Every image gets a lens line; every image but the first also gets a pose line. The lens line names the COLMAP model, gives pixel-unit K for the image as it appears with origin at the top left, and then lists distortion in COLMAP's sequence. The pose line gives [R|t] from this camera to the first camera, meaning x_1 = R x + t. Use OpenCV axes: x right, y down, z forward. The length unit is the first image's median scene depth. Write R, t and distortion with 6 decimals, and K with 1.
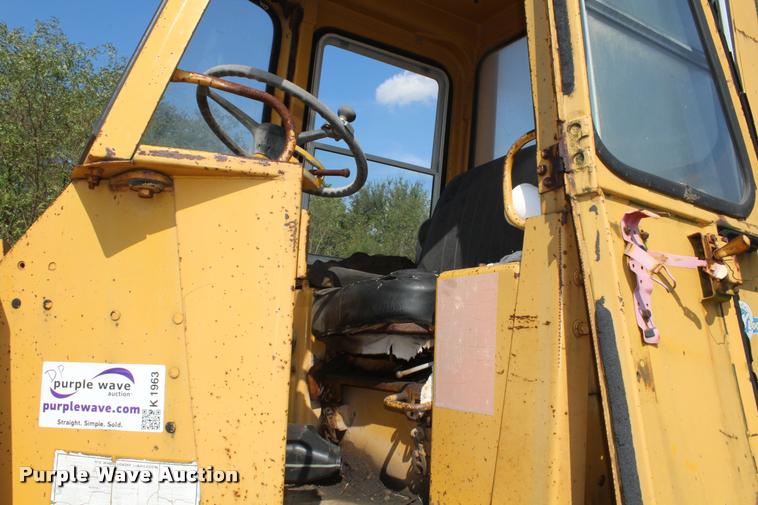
lens RADIAL K [[629.8, 0, 376.4], [0, 629.8, 256.9], [0, 0, 1]] dist [-0.166847, 0.135805]
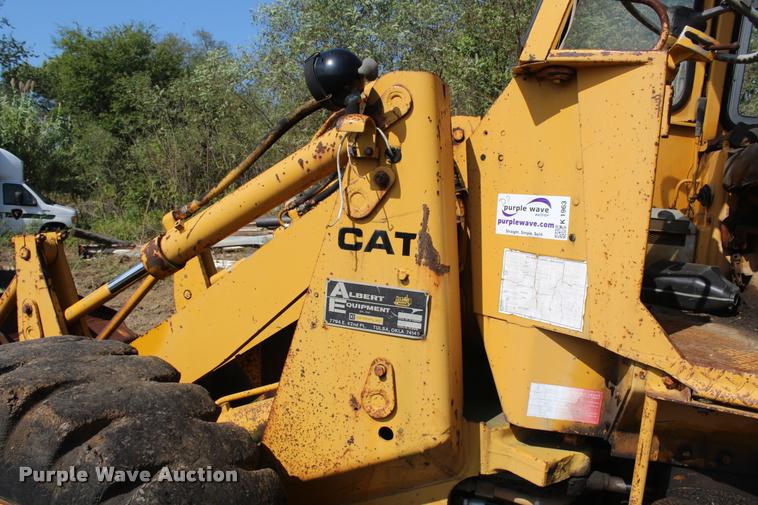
lens RADIAL K [[629.8, 0, 372.7], [0, 629.8, 261.9], [0, 0, 1]] dist [-0.166847, 0.135805]
pose [[0.728037, 0.097423, -0.678581, 0.347064], [0.053790, 0.978681, 0.198218, 0.004670], [0.683425, -0.180811, 0.707275, -0.430931]]
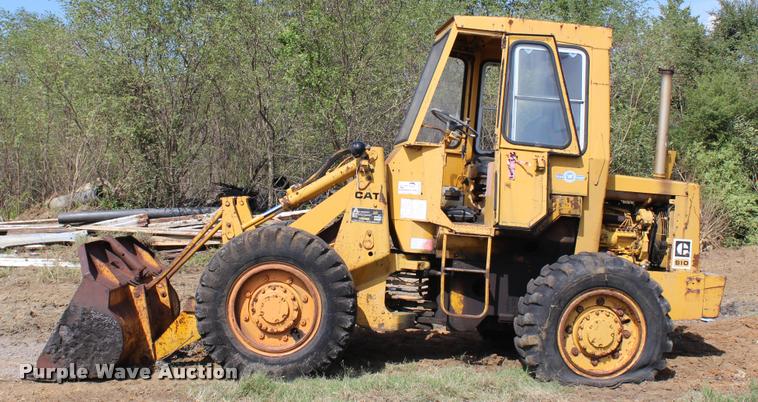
lens RADIAL K [[953.1, 0, 343.8], [0, 953.1, 162.3], [0, 0, 1]] dist [-0.120182, 0.000000]
pose [[0.889751, 0.006245, -0.456404, 2.814773], [0.031519, 0.996679, 0.075083, -0.632186], [0.455357, -0.081191, 0.886599, -6.572366]]
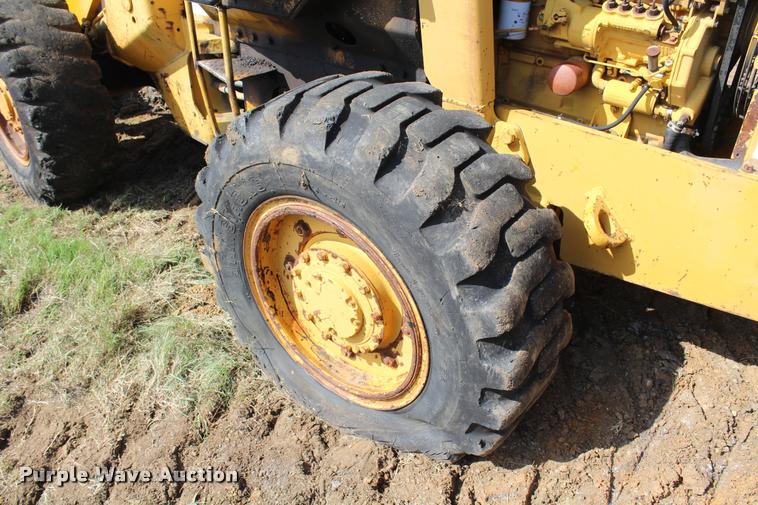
lens RADIAL K [[629.8, 0, 372.7], [0, 629.8, 257.5], [0, 0, 1]] dist [-0.166847, 0.135805]
pose [[0.316003, 0.501007, -0.805688, 2.714460], [0.146873, 0.813134, 0.563243, 0.197641], [0.937321, -0.296320, 0.183369, 0.861002]]
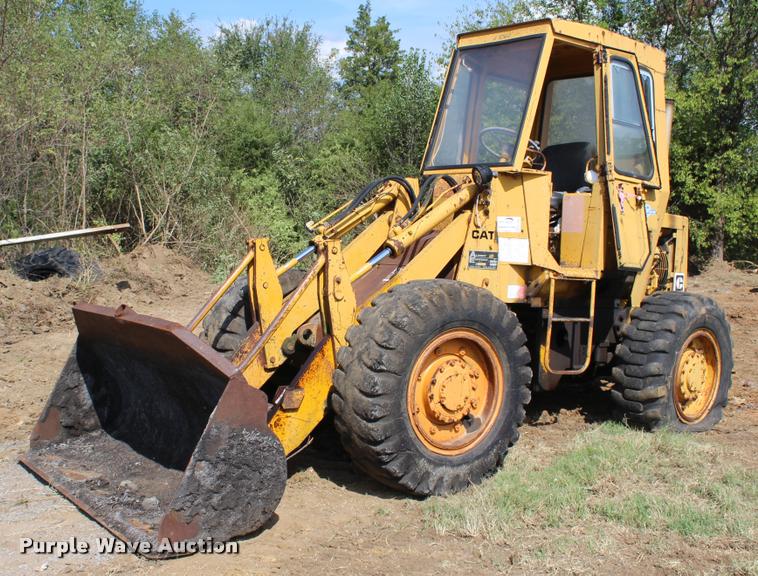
lens RADIAL K [[946.1, 0, 318.5], [0, 946.1, 290.8], [0, 0, 1]] dist [-0.133147, 0.000000]
pose [[0.990264, -0.000996, 0.139199, -2.694272], [-0.025143, 0.982247, 0.185897, -0.516936], [-0.136913, -0.187587, 0.972659, -5.405956]]
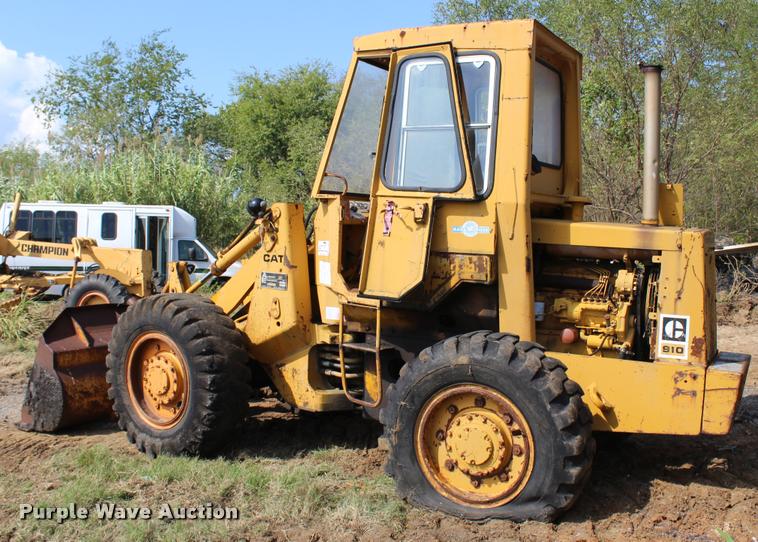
lens RADIAL K [[820.9, 0, 383.6], [0, 820.9, 263.4], [0, 0, 1]] dist [-0.133807, 0.000000]
pose [[0.487086, 0.023094, -0.873048, 5.094066], [0.113433, 0.989510, 0.089460, -0.156166], [0.865956, -0.142607, 0.479357, -1.559391]]
